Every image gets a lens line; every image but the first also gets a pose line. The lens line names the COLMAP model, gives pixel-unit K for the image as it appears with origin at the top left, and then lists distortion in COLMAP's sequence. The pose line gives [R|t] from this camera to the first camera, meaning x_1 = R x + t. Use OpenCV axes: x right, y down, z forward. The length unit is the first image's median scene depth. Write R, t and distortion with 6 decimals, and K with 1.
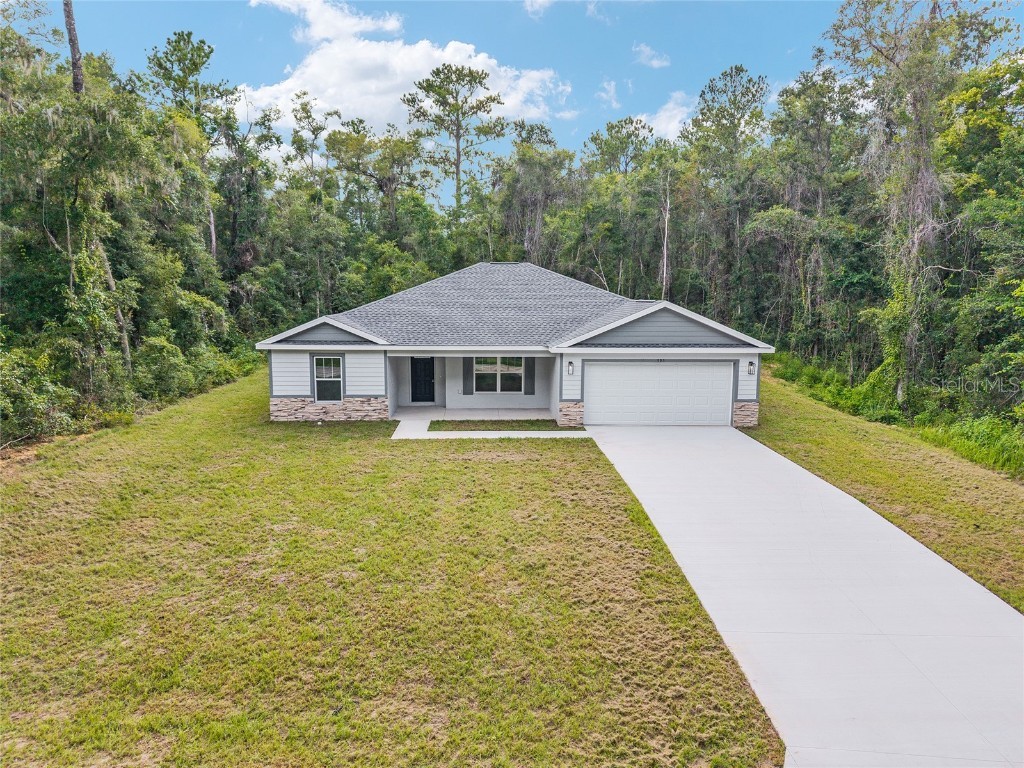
lens RADIAL K [[682.6, 0, 495.5], [0, 682.6, 383.3], [0, 0, 1]] dist [0.018045, -0.002983]
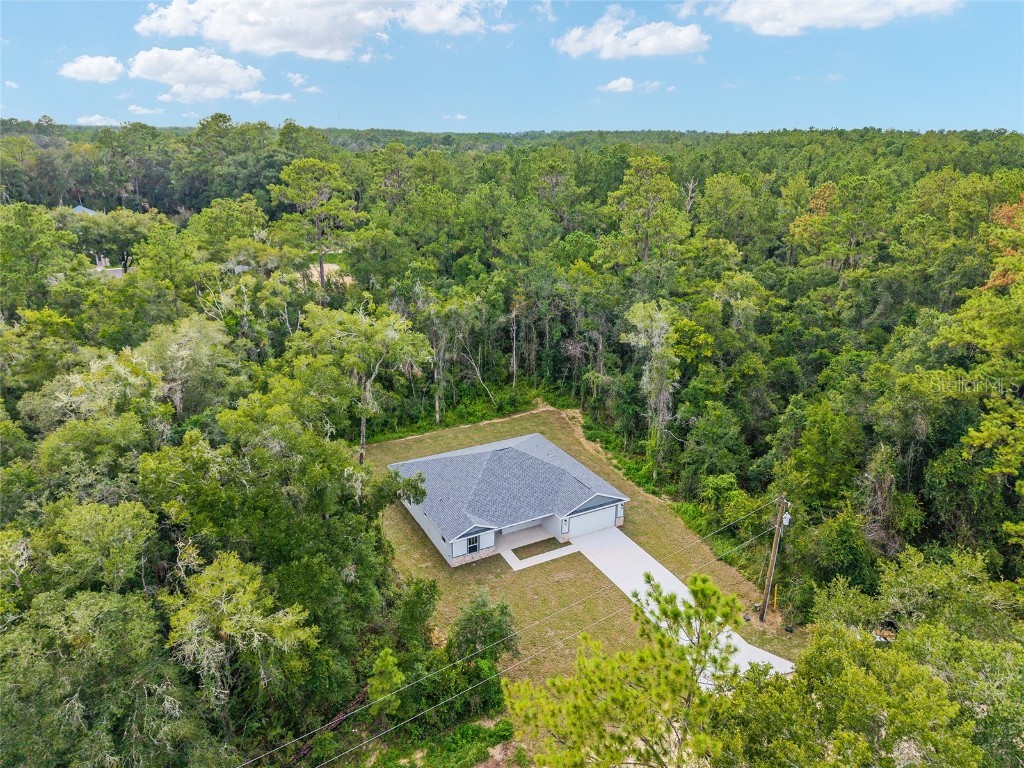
lens RADIAL K [[682.6, 0, 495.5], [0, 682.6, 383.3], [0, 0, 1]] dist [0.018045, -0.002983]
pose [[0.902322, -0.147202, 0.405151, -1.053826], [0.044965, 0.966901, 0.251157, -1.145234], [-0.428712, -0.208407, 0.879075, -1.012606]]
